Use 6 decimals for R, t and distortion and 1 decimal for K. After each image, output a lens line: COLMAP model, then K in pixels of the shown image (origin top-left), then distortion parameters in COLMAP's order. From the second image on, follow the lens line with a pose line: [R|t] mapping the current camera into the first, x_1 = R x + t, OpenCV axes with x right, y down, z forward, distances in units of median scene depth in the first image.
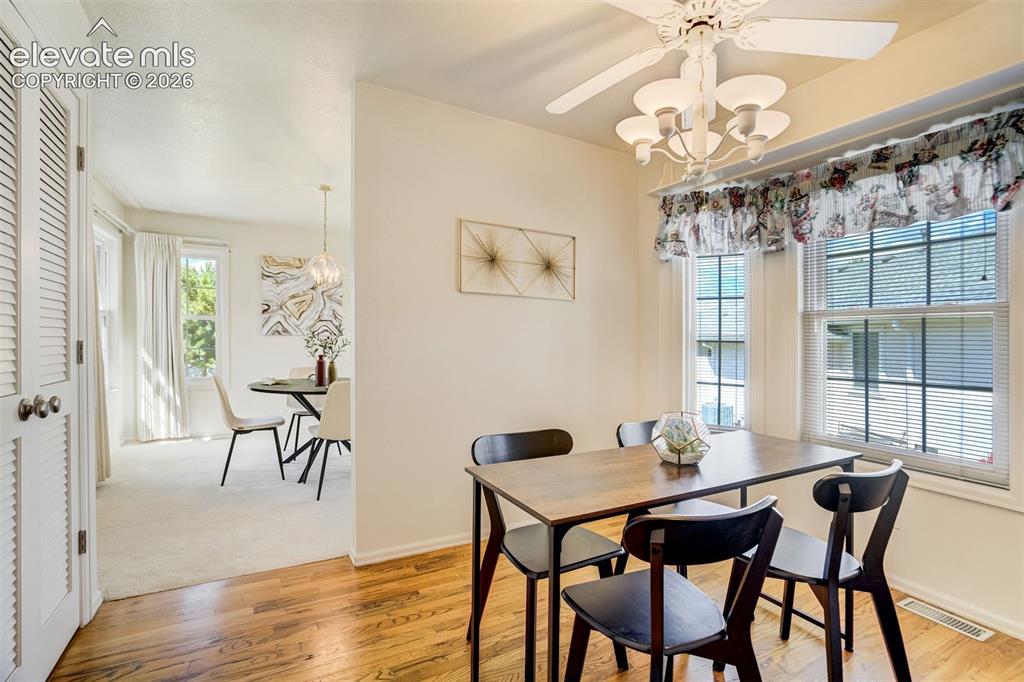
lens RADIAL K [[462.9, 0, 512.0], [0, 462.9, 341.0], [0, 0, 1]] dist [-0.036837, 0.014096]
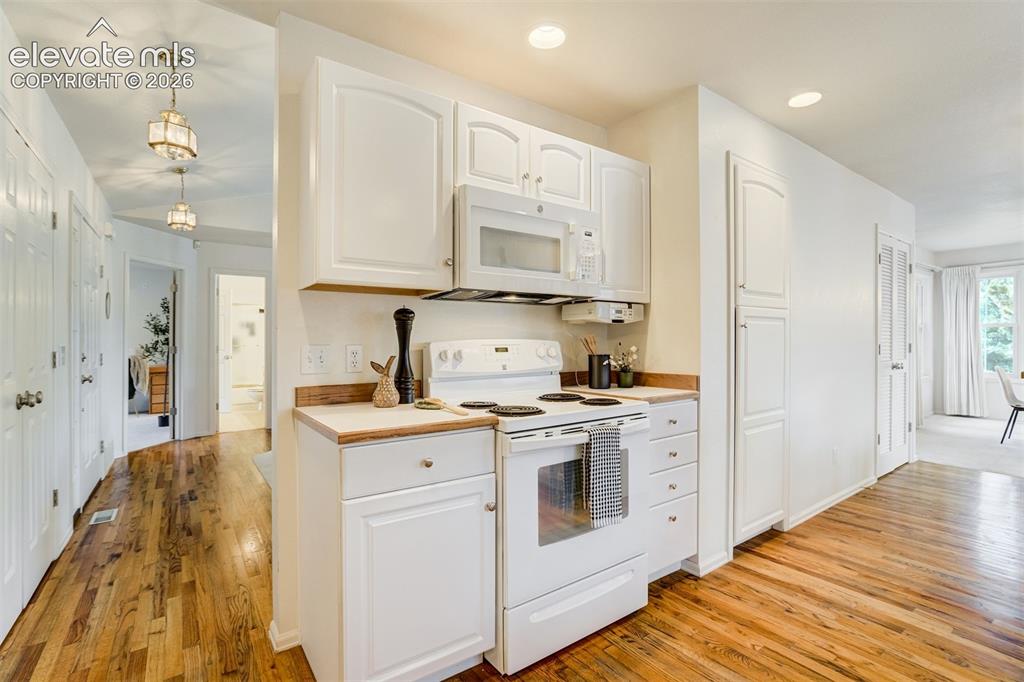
lens RADIAL K [[462.9, 0, 512.0], [0, 462.9, 341.0], [0, 0, 1]] dist [-0.036837, 0.014096]
pose [[0.100957, -0.006409, -0.994870, 0.581779], [0.000045, 0.999979, -0.006437, 0.000662], [0.994891, 0.000605, 0.100955, -0.639895]]
